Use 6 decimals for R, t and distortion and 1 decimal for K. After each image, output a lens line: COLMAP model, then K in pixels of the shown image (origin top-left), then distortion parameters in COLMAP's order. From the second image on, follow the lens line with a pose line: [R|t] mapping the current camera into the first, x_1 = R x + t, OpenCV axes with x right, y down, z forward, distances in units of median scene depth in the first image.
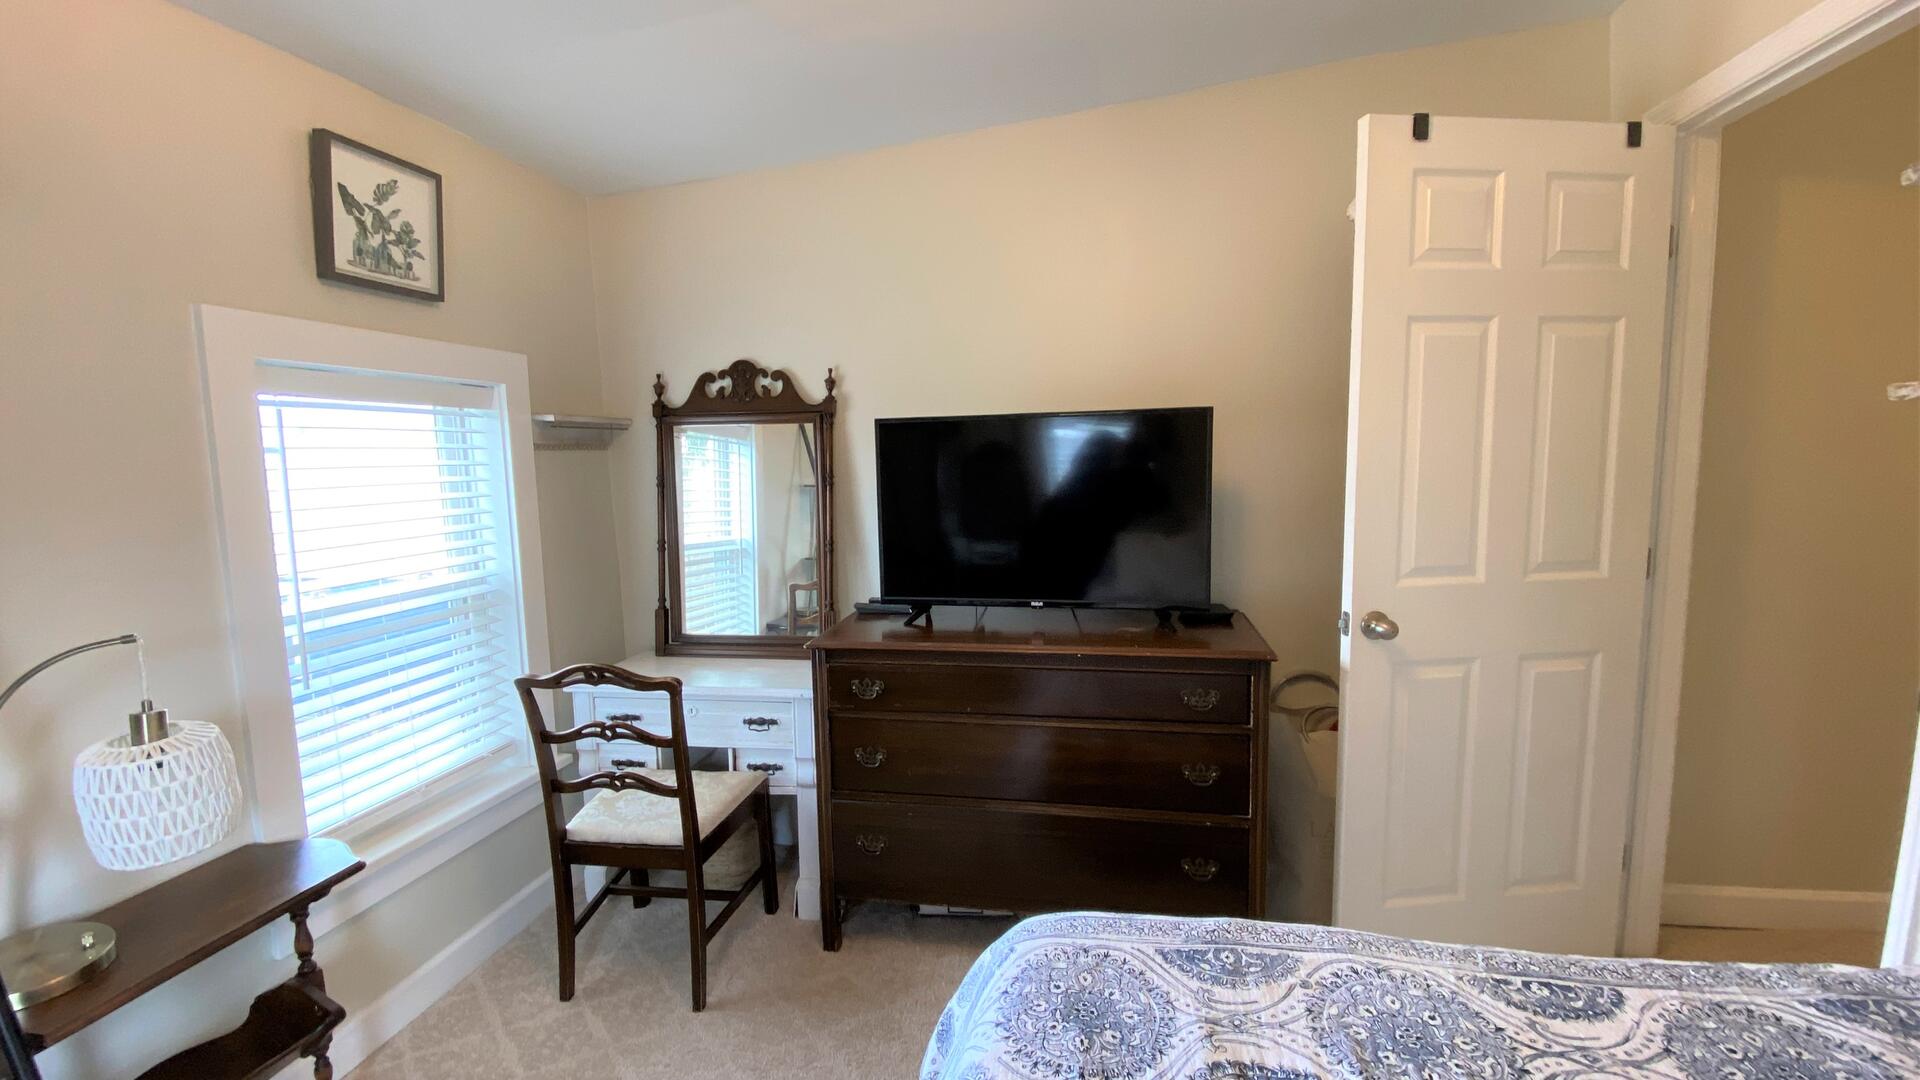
lens RADIAL K [[779.4, 0, 963.4], [0, 779.4, 536.4], [0, 0, 1]] dist [0.065791, -0.050576]
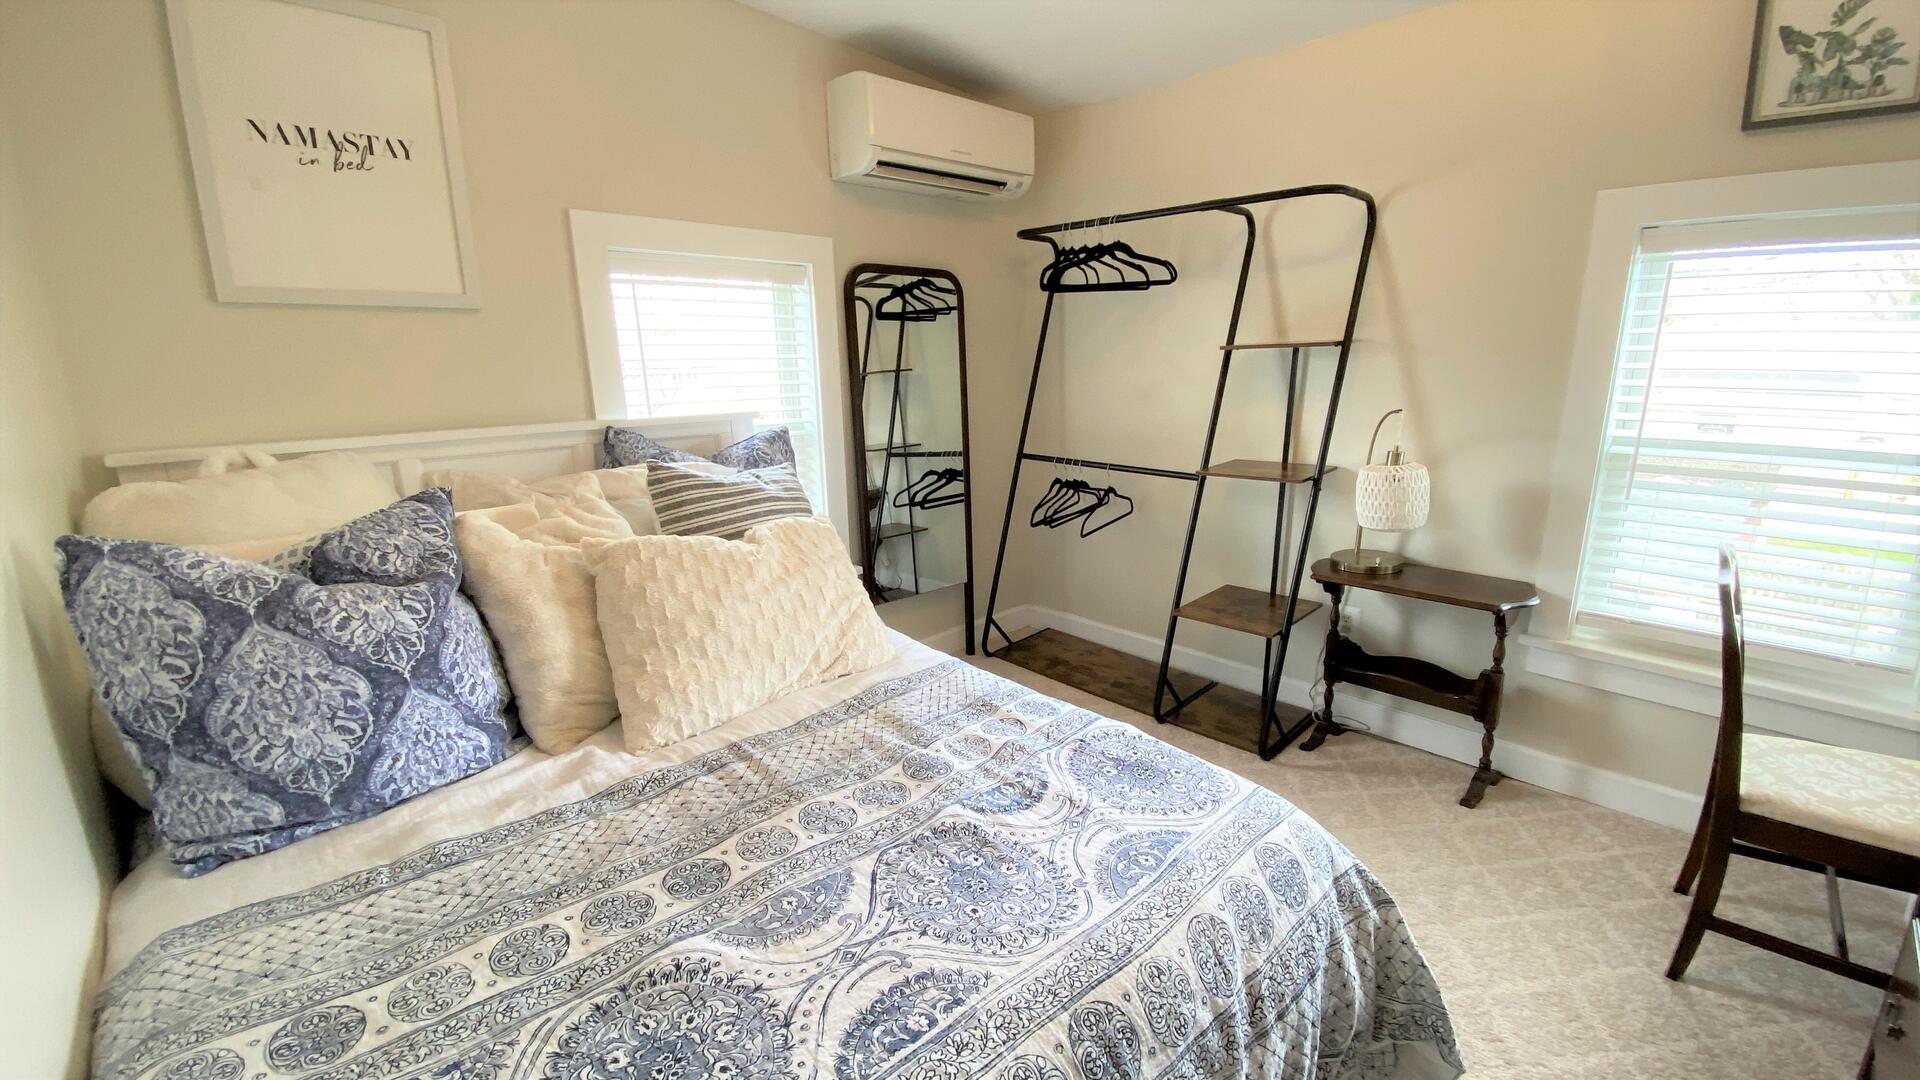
lens RADIAL K [[803.8, 0, 960.0], [0, 803.8, 540.0], [0, 0, 1]] dist [0.026679, -0.018010]
pose [[-0.582071, 0.225138, -0.781349, 1.116037], [-0.063857, 0.945282, 0.319944, -0.124773], [0.810627, 0.236124, -0.535845, 1.235686]]
